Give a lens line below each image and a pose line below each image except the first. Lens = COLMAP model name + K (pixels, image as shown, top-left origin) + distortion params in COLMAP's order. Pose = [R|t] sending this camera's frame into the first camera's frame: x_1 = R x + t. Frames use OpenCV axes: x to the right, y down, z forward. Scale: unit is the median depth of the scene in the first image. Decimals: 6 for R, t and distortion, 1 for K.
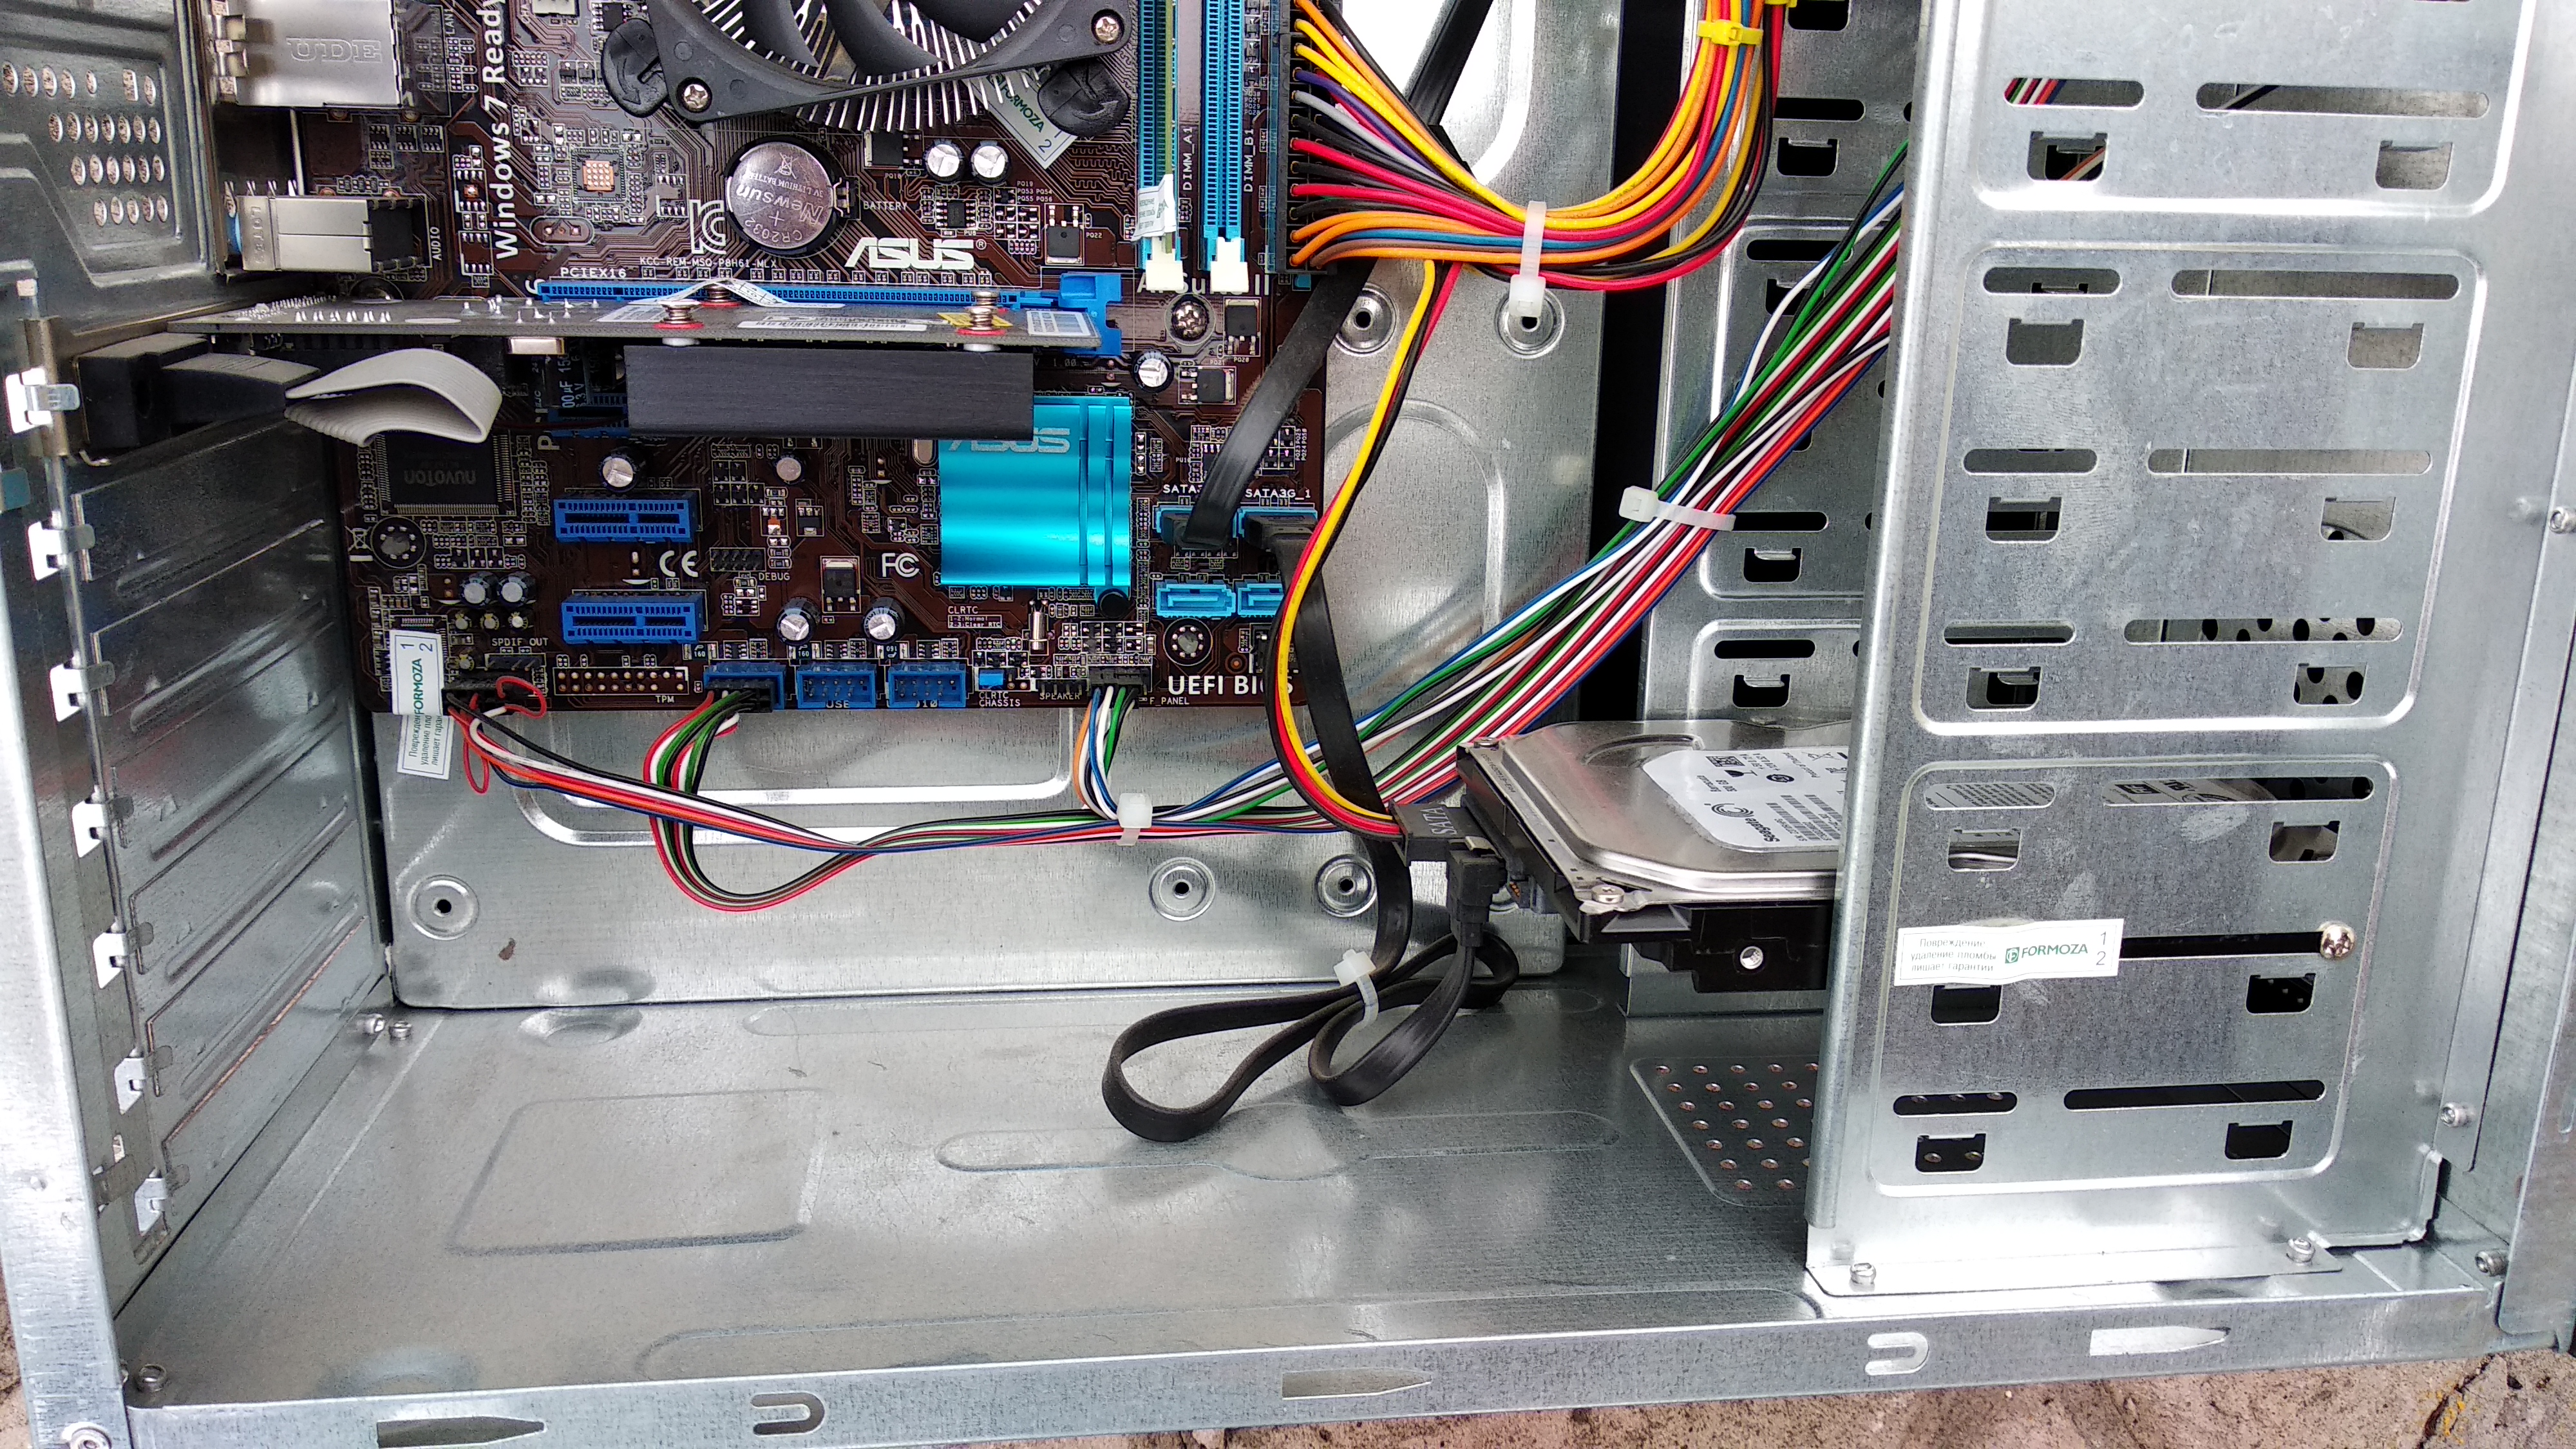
lens RADIAL K [[2054.7, 0, 1287.8], [0, 2054.7, 723.2], [0, 0, 1]] dist [-0.006163, -0.005475]
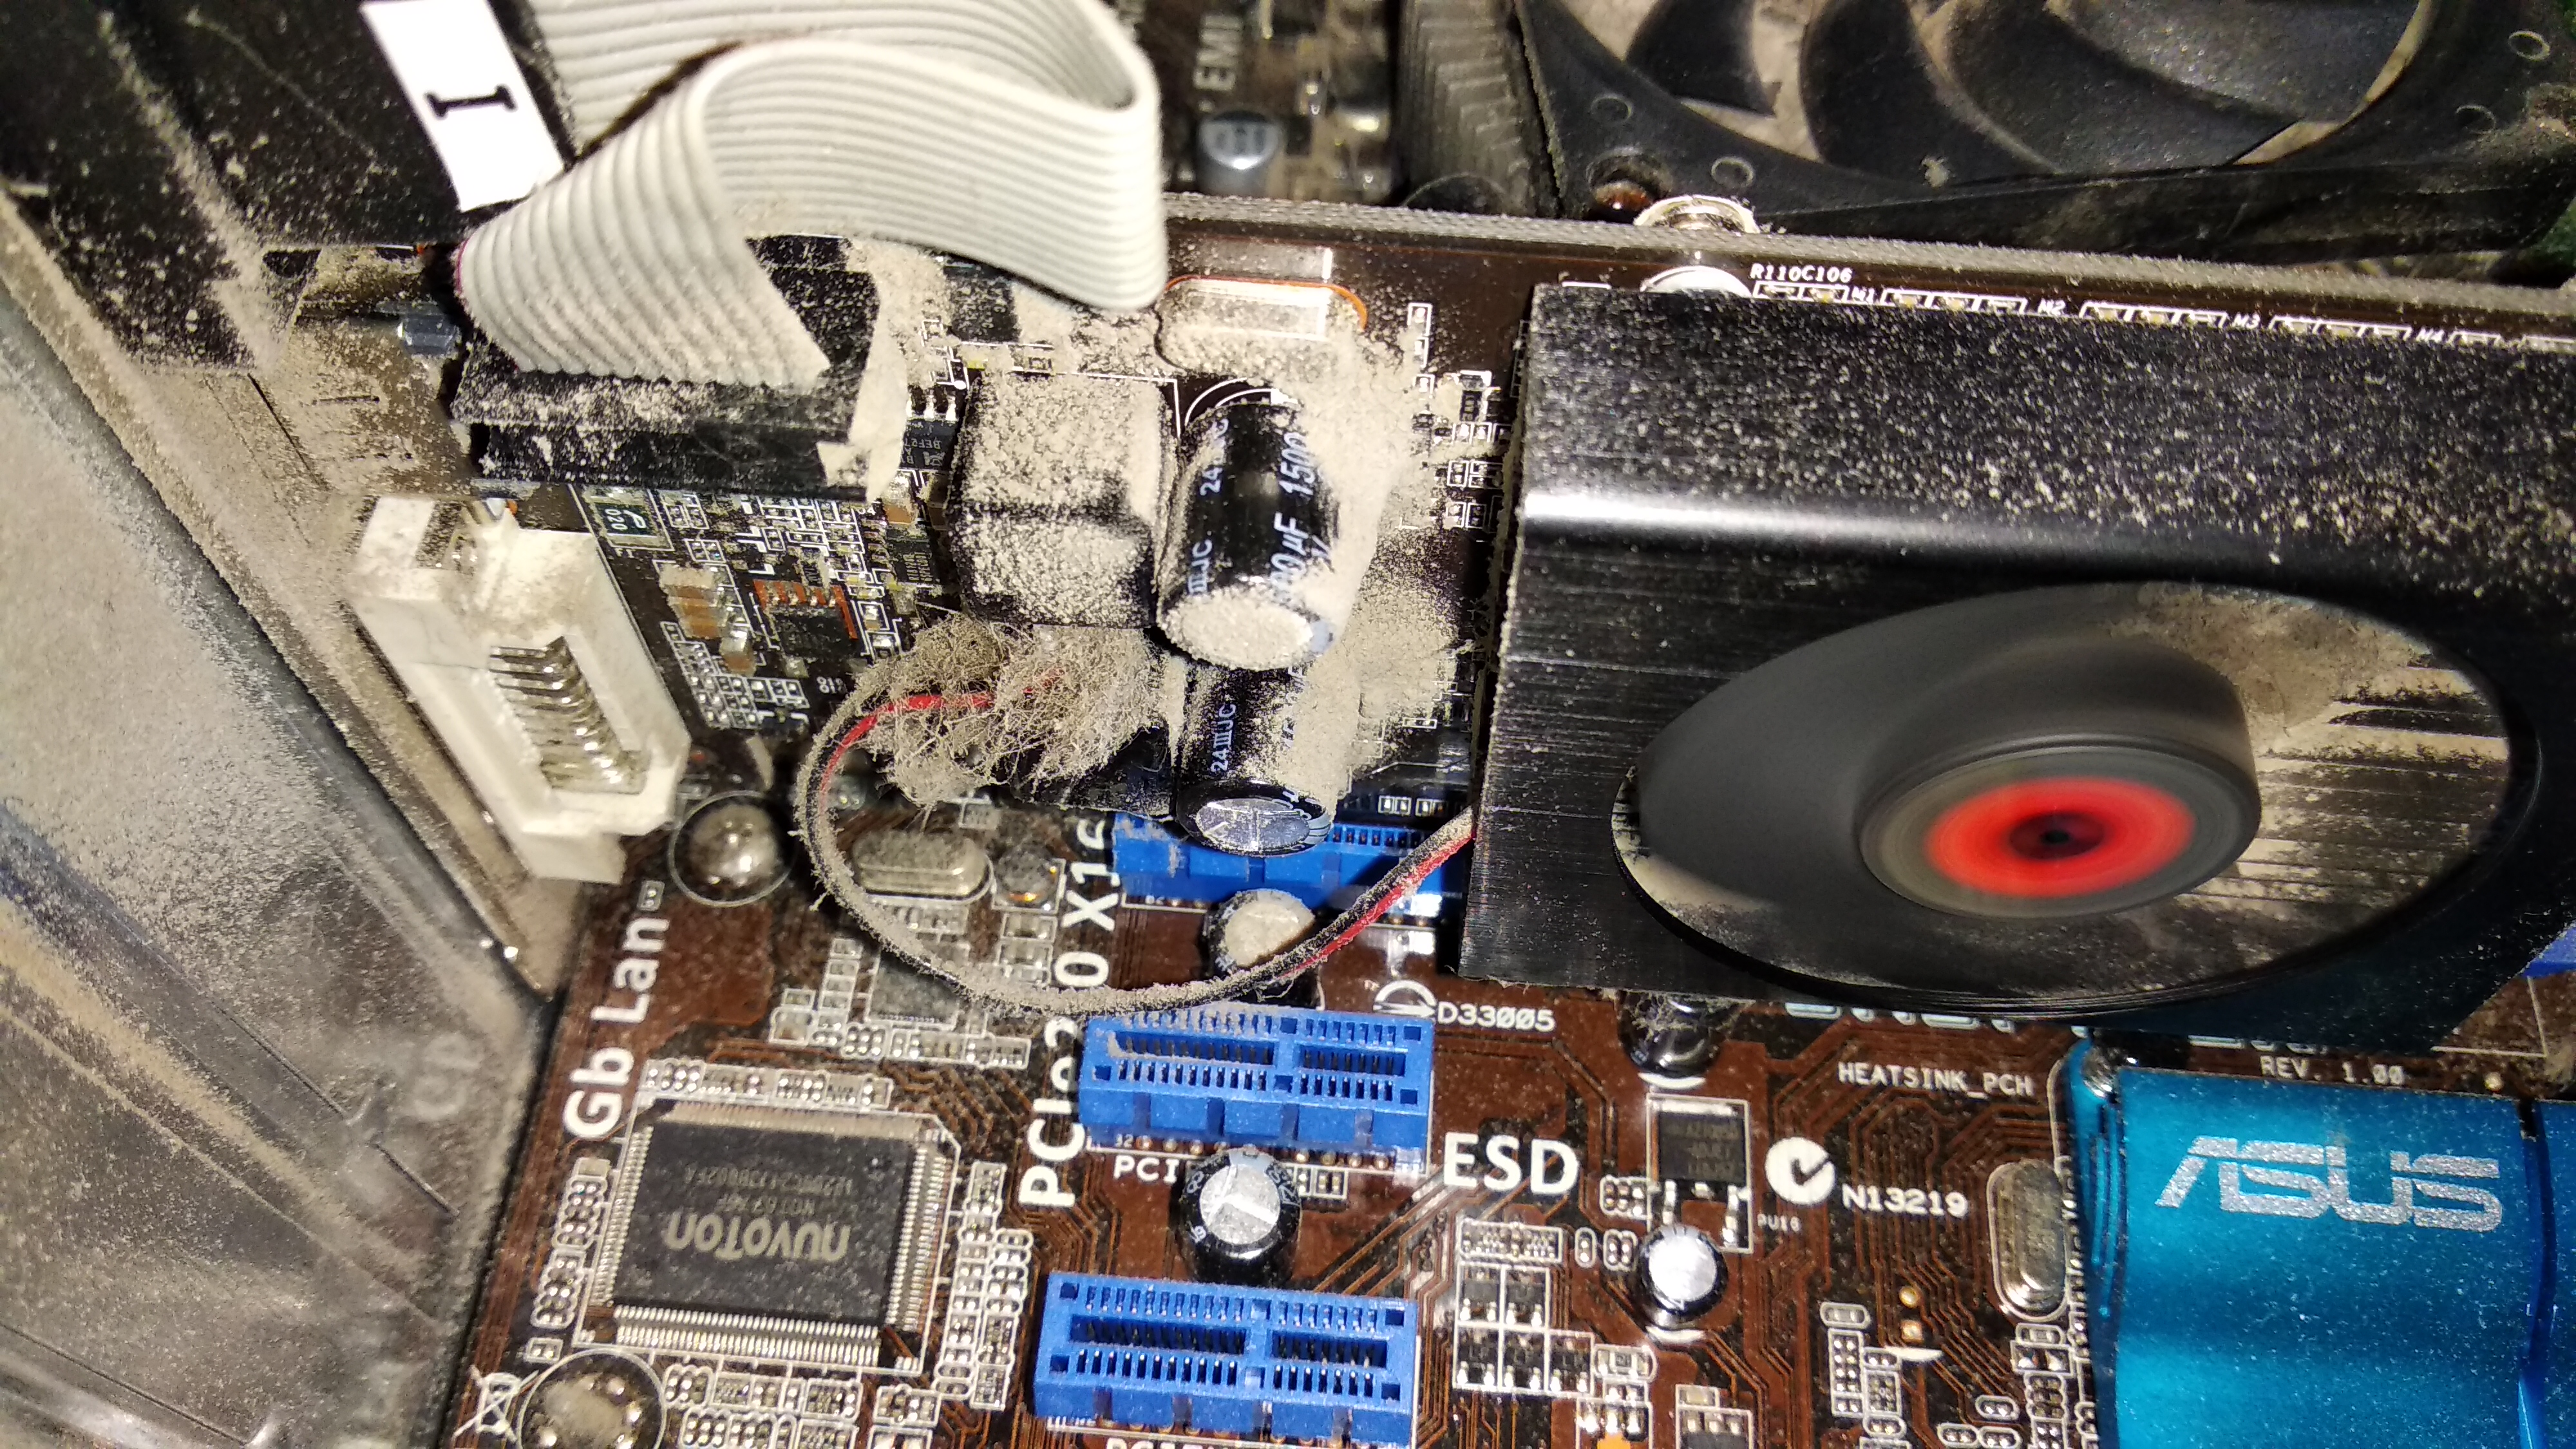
lens RADIAL K [[2054.7, 0, 1286.0], [0, 2054.7, 725.1], [0, 0, 1]] dist [-0.006163, -0.005475]
pose [[0.991286, -0.010509, -0.131306, -0.264294], [-0.088977, 0.681615, -0.726281, 0.080130], [0.097132, 0.731635, 0.674741, 0.680810]]
